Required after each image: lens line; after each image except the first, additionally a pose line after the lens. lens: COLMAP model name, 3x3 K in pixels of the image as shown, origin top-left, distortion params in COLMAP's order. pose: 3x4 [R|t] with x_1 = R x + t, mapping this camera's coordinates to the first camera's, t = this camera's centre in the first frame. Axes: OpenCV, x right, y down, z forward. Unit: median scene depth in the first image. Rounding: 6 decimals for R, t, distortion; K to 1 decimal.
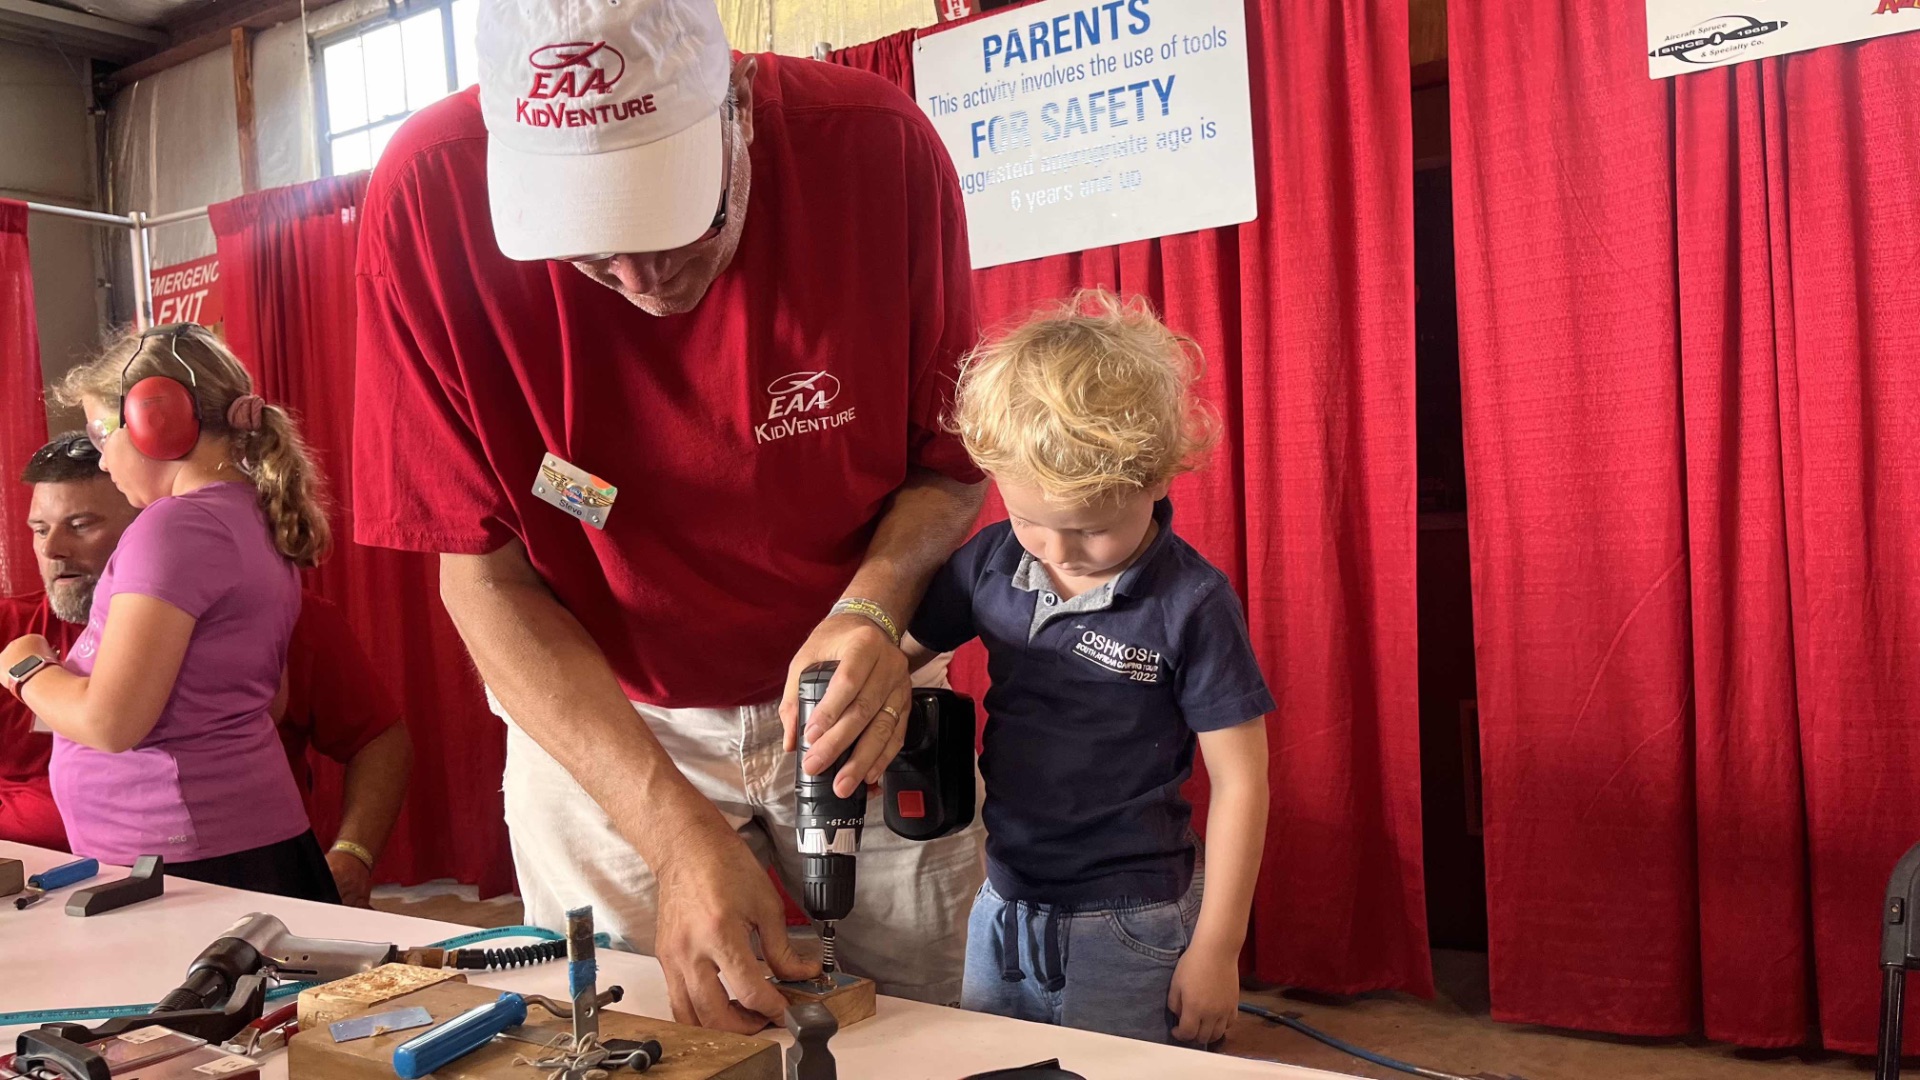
lens RADIAL K [[1428.5, 0, 958.0], [0, 1428.5, 543.2], [0, 0, 1]] dist [-0.003067, -0.003861]
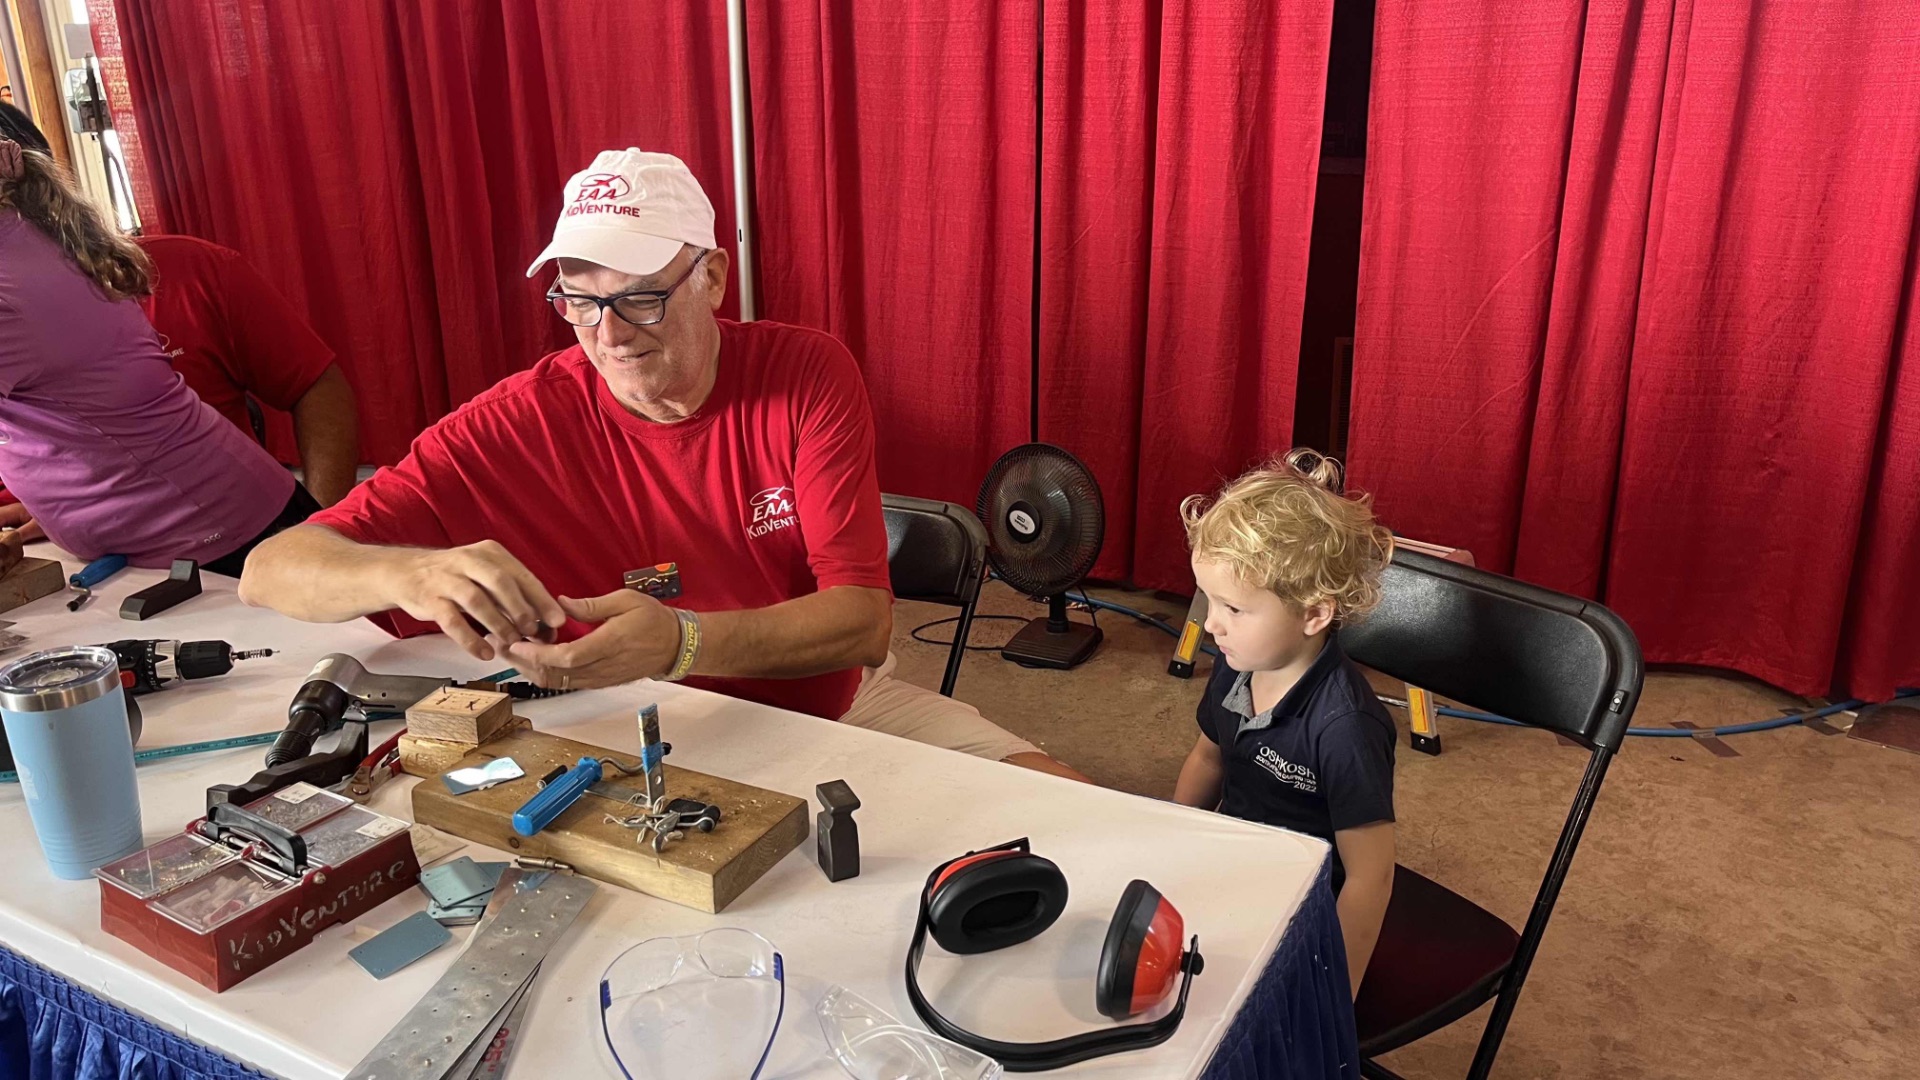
lens RADIAL K [[1428.5, 0, 962.4], [0, 1428.5, 539.1], [0, 0, 1]] dist [-0.003067, -0.003861]
pose [[0.996110, 0.007298, 0.087818, -0.027526], [-0.034193, 0.950493, 0.308859, -0.081631], [-0.081216, -0.310661, 0.947045, -0.052285]]
